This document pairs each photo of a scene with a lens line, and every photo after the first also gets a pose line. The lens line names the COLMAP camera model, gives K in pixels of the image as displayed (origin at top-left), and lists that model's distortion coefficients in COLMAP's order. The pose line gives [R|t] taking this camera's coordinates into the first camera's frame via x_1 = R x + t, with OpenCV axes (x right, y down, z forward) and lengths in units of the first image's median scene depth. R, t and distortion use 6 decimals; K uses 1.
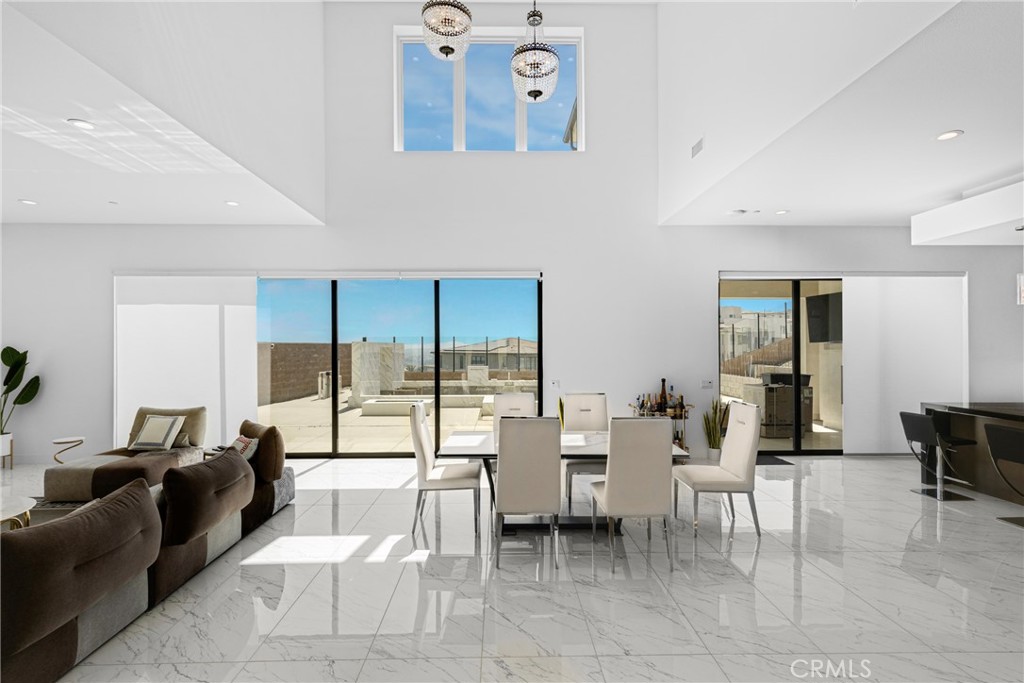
lens RADIAL K [[468.1, 0, 507.6], [0, 468.1, 341.6], [0, 0, 1]] dist [-0.001677, 0.000699]
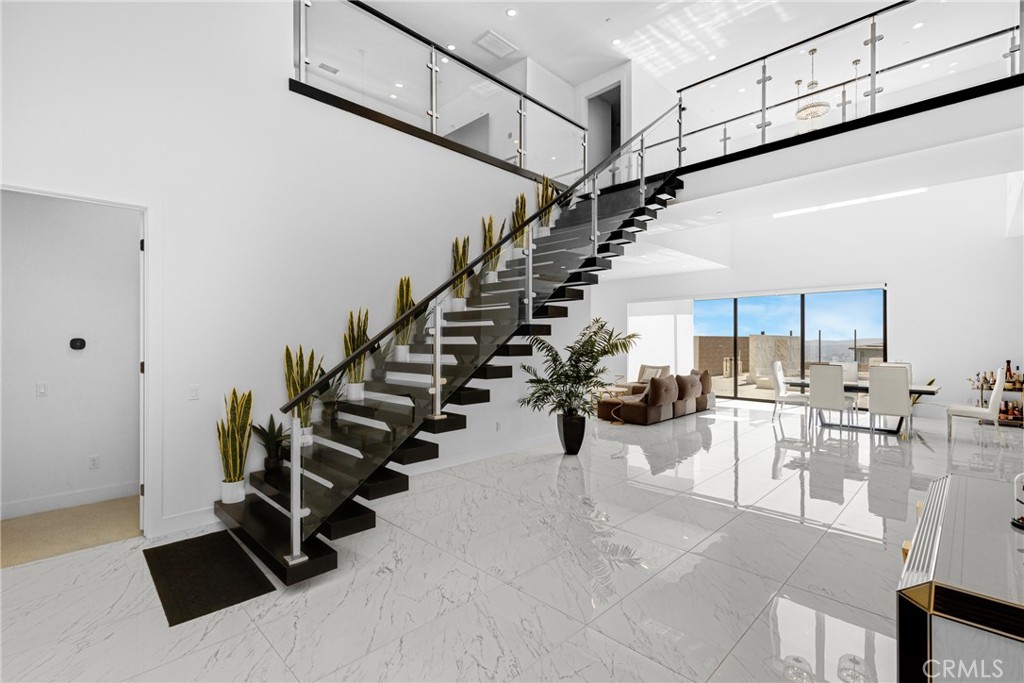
lens RADIAL K [[468.1, 0, 511.7], [0, 468.1, 340.6], [0, 0, 1]] dist [-0.001677, 0.000699]
pose [[0.695140, 0.000500, -0.718874, 0.300976], [0.001070, 0.999998, 0.001730, 0.021756], [0.718874, -0.001972, 0.695138, -0.800572]]
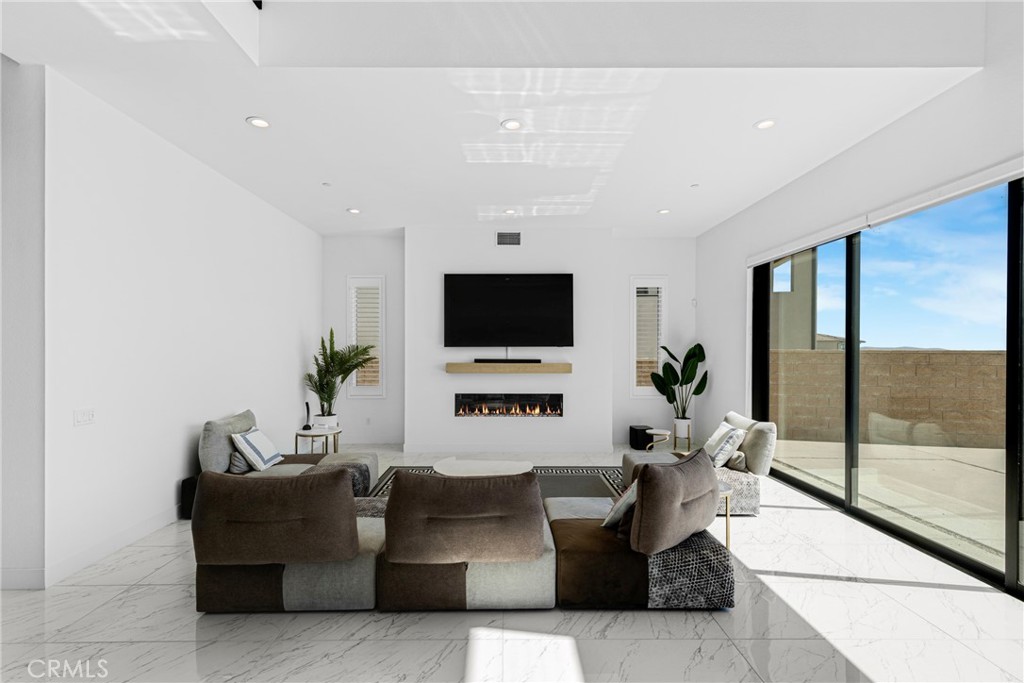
lens RADIAL K [[468.1, 0, 507.9], [0, 468.1, 345.4], [0, 0, 1]] dist [-0.001677, 0.000699]
pose [[-0.011454, -0.004916, -0.999922, 0.075585], [0.006676, 0.999965, -0.004993, 0.017235], [0.999912, -0.006733, -0.011421, 0.535866]]
